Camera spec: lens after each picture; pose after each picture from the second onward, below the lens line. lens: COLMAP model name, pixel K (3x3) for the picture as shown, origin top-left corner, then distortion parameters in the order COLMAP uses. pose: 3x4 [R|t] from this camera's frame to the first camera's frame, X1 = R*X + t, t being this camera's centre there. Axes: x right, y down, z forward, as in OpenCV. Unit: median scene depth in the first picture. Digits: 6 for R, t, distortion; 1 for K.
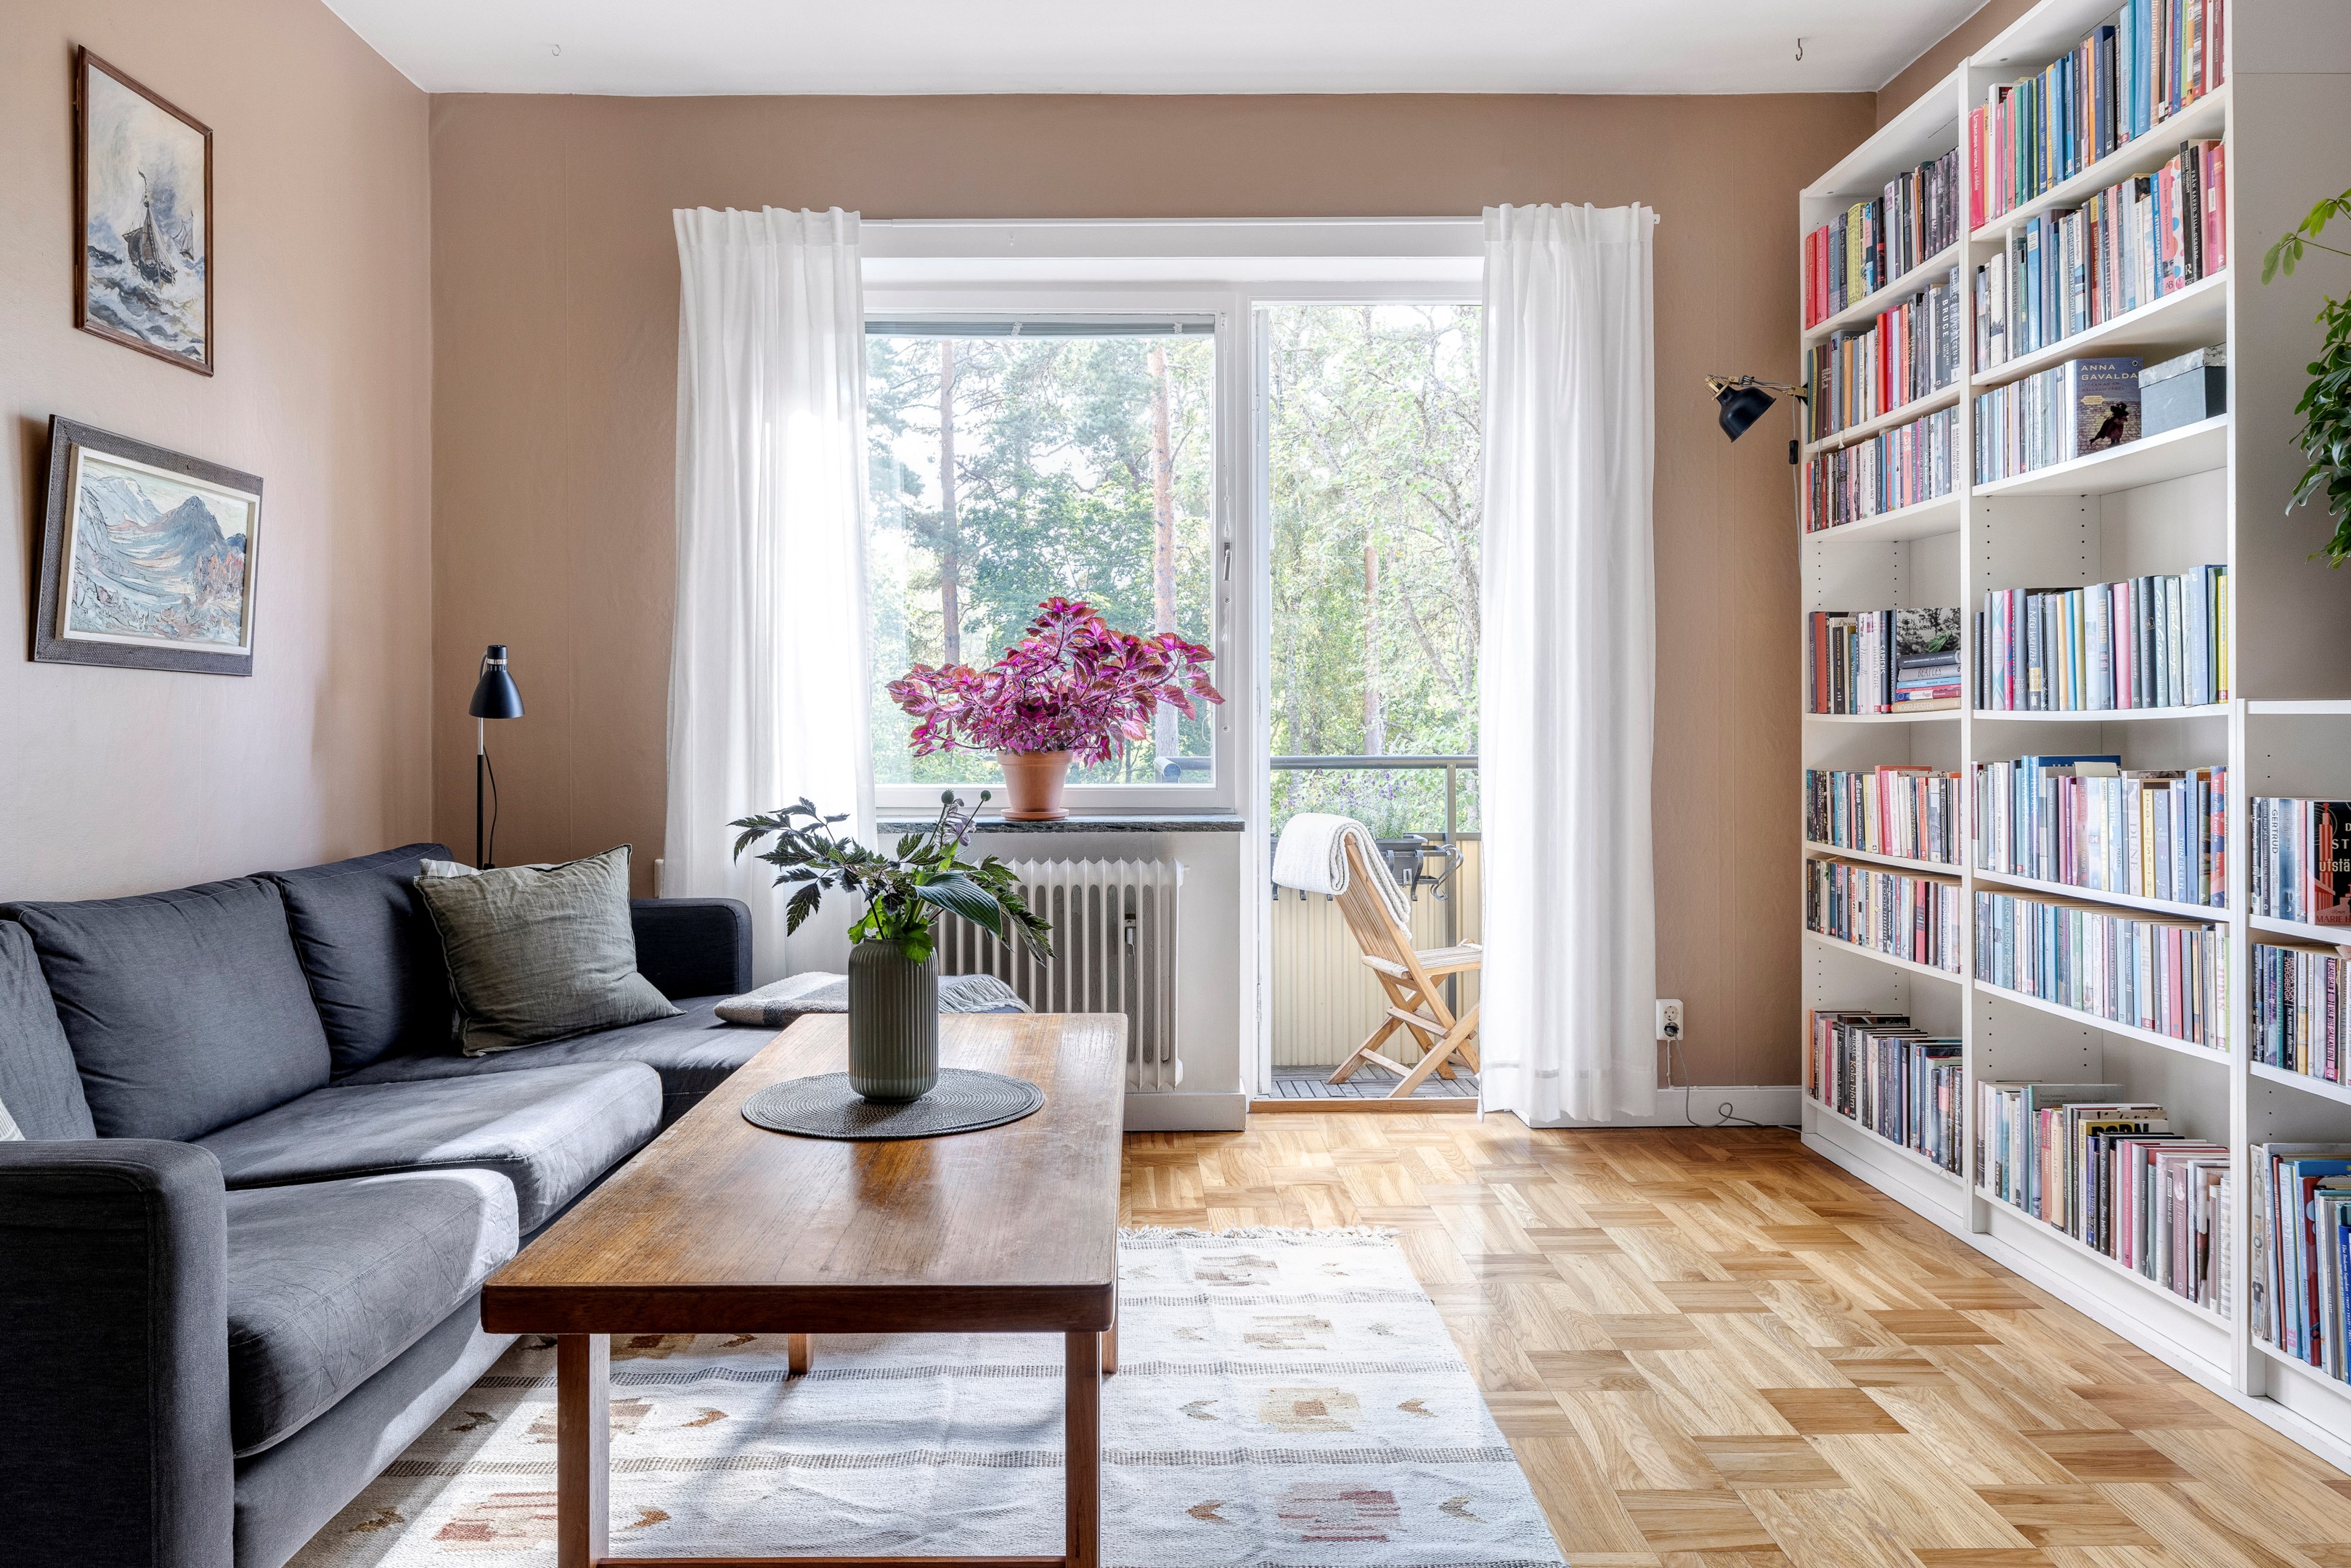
lens RADIAL K [[1617.6, 0, 1138.3], [0, 1617.6, 725.1], [0, 0, 1]] dist [0.001841, -0.002032]
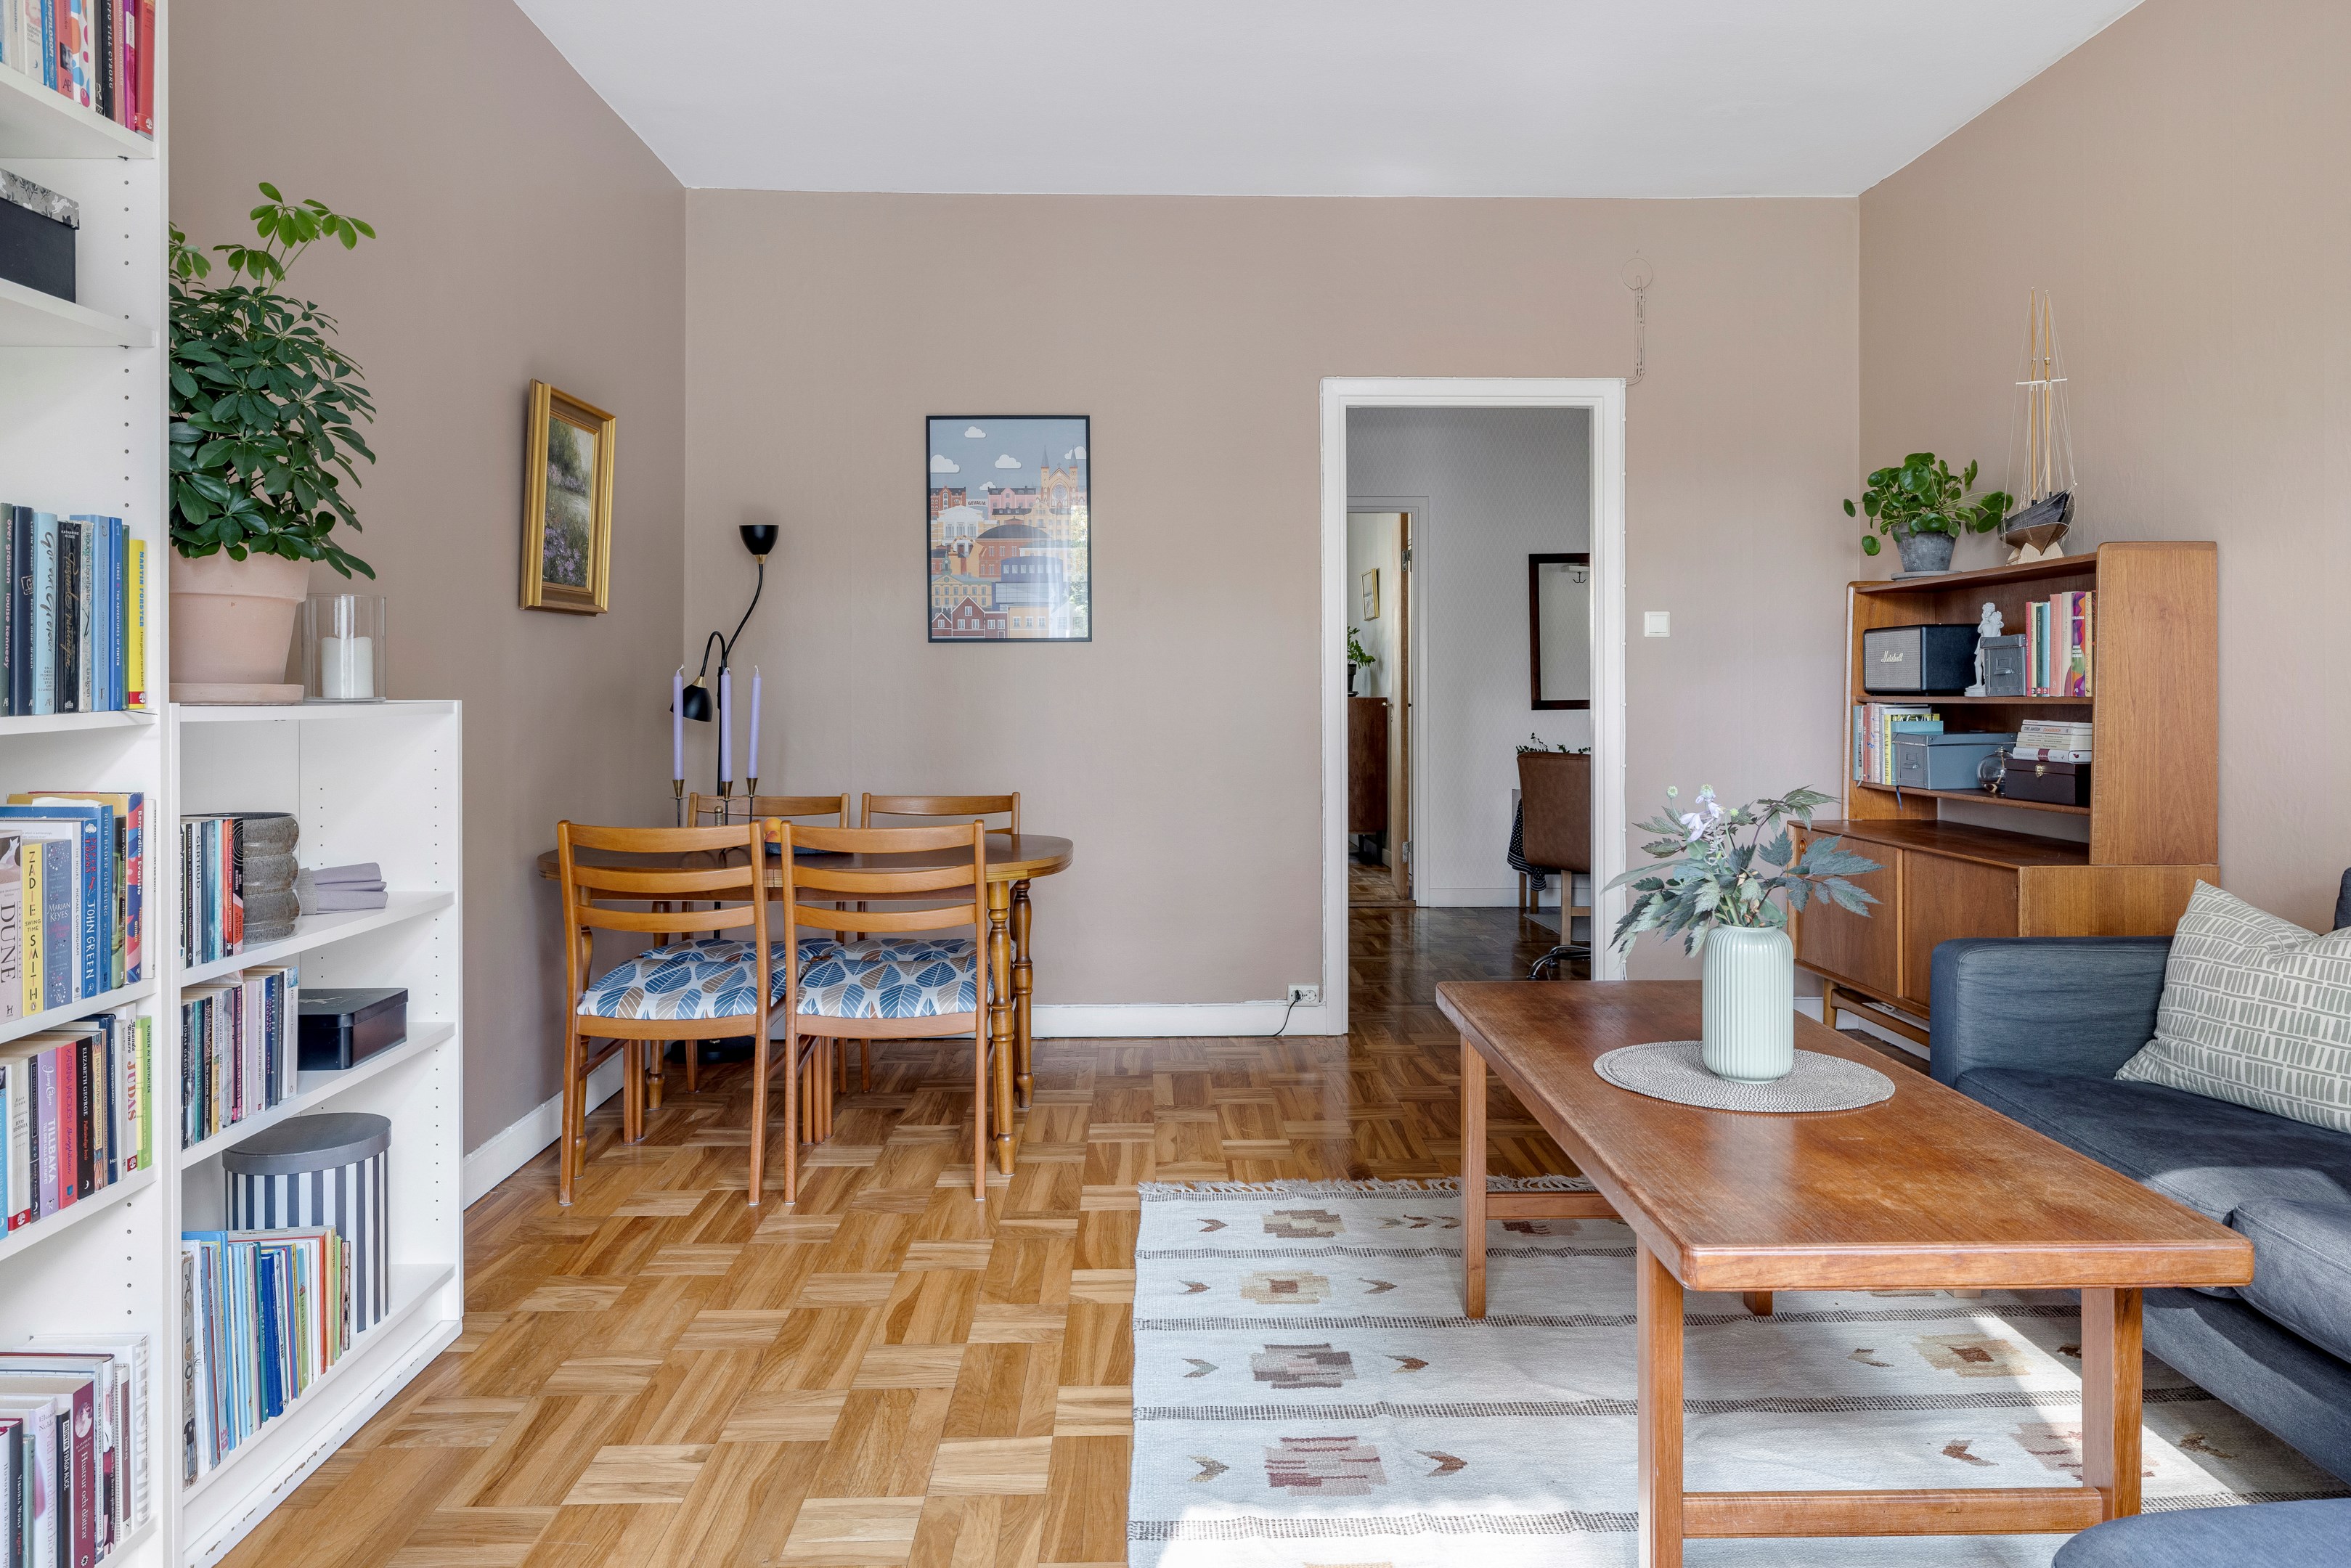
lens RADIAL K [[1511.4, 0, 1175.0], [0, 1511.4, 699.7], [0, 0, 1]] dist [0.000343, 0.000359]
pose [[-0.999827, 0.005338, -0.017821, 0.166376], [0.005299, 0.999984, 0.002200, -0.010812], [0.017832, 0.002105, -0.999839, 1.376300]]
